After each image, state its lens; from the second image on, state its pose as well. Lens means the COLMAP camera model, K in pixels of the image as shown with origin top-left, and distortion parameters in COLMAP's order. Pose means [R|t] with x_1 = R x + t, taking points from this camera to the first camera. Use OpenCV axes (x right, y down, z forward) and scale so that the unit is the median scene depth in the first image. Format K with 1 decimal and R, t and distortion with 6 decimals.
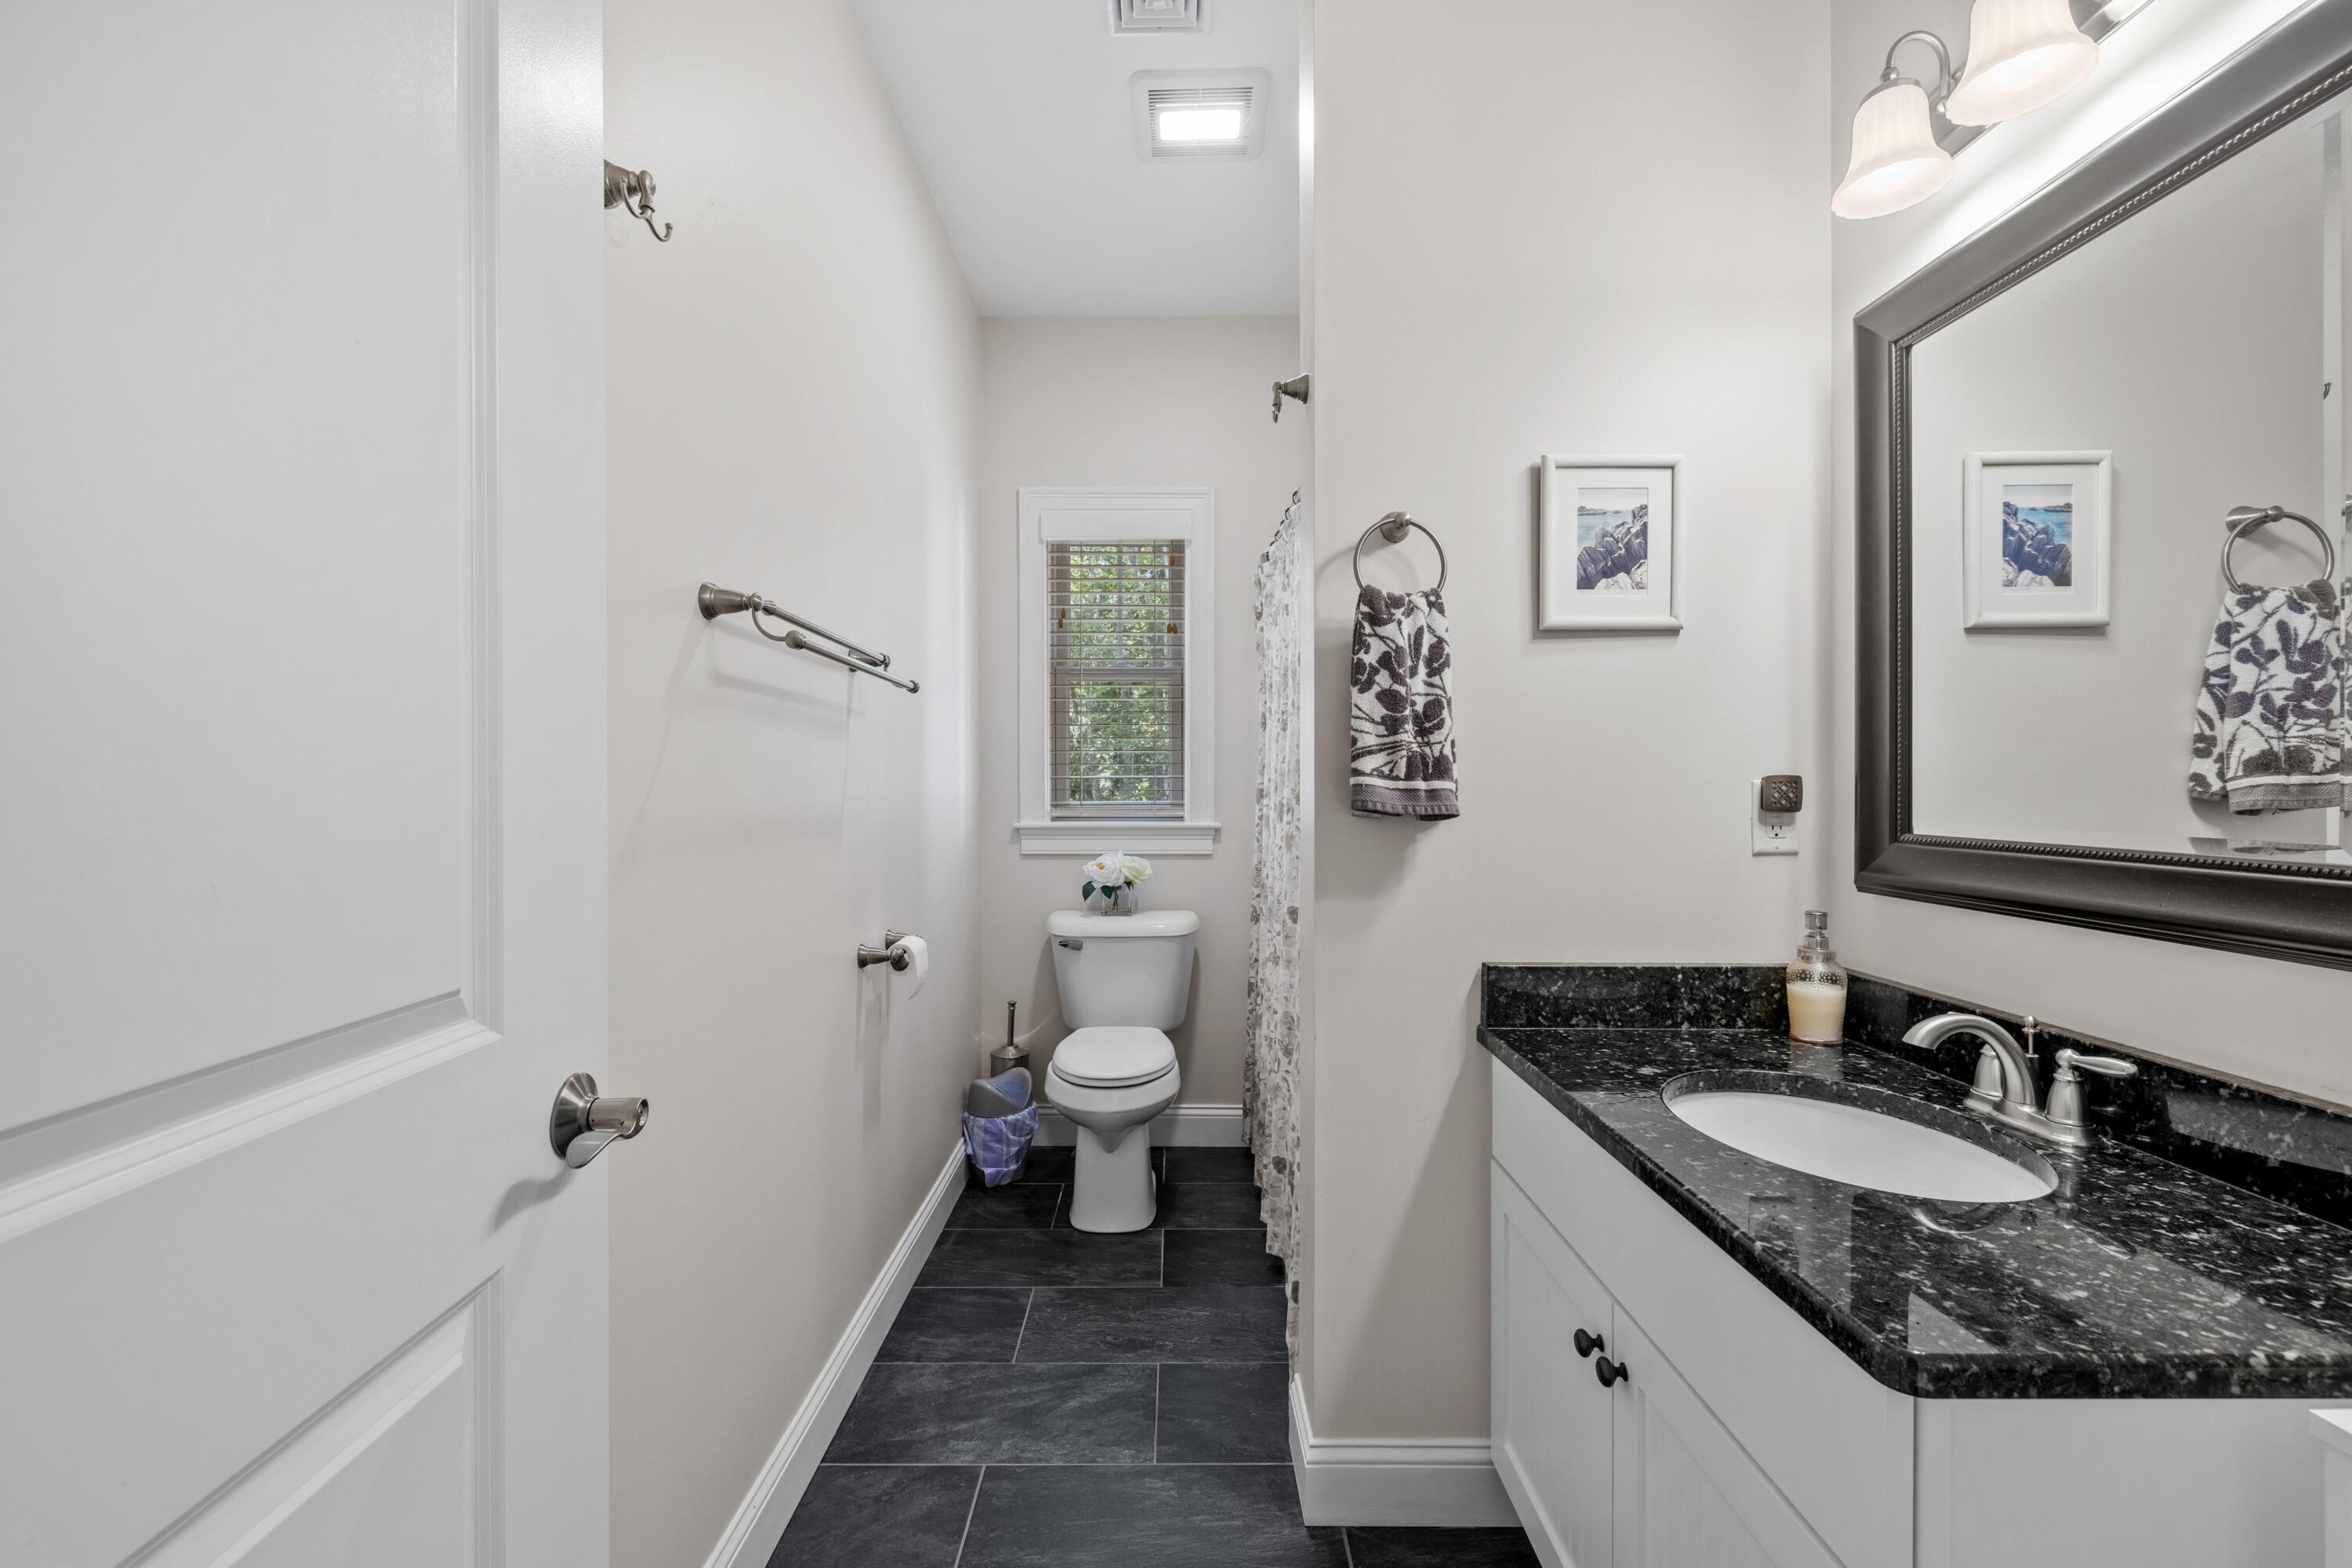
lens RADIAL K [[984.4, 0, 1175.2], [0, 984.4, 791.7], [0, 0, 1]] dist [-0.000003, -0.000541]
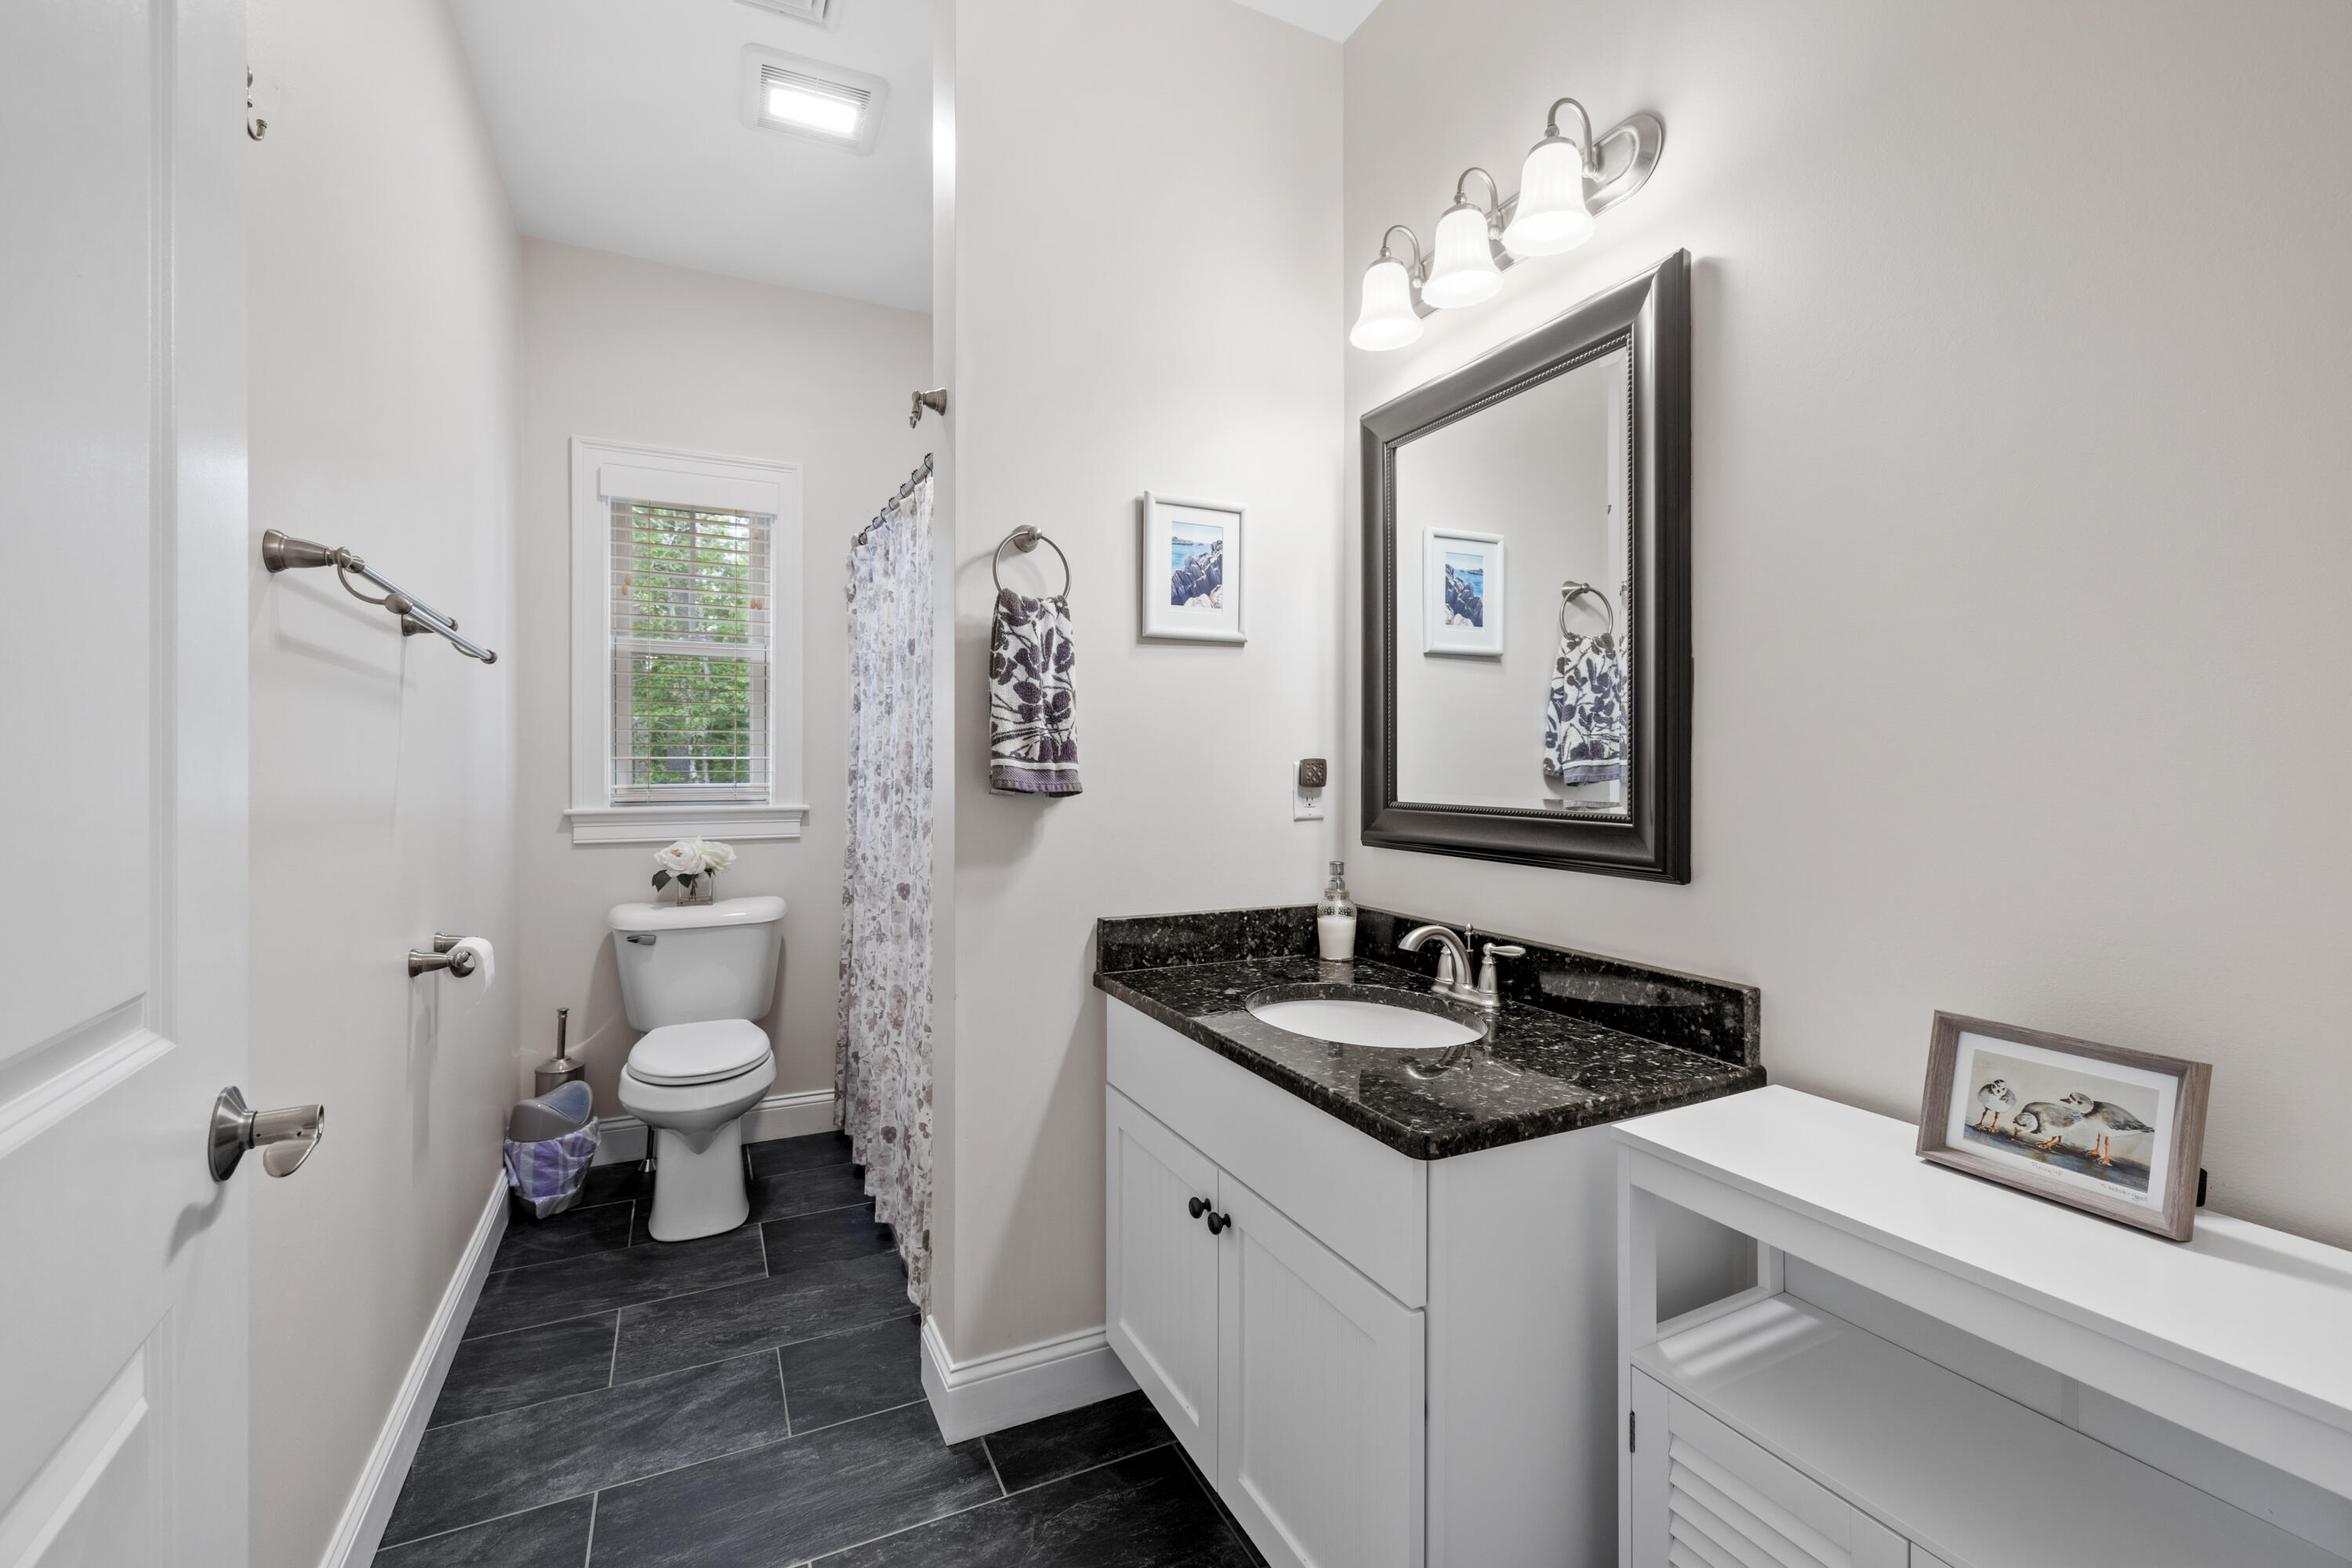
lens RADIAL K [[983.5, 0, 1168.0], [0, 983.5, 774.8], [0, 0, 1]] dist [-0.000356, 0.000080]
pose [[0.902012, -0.003790, 0.431695, -0.117315], [0.003281, 0.999993, 0.001923, 0.001390], [-0.431699, -0.000318, 0.902017, -0.089904]]
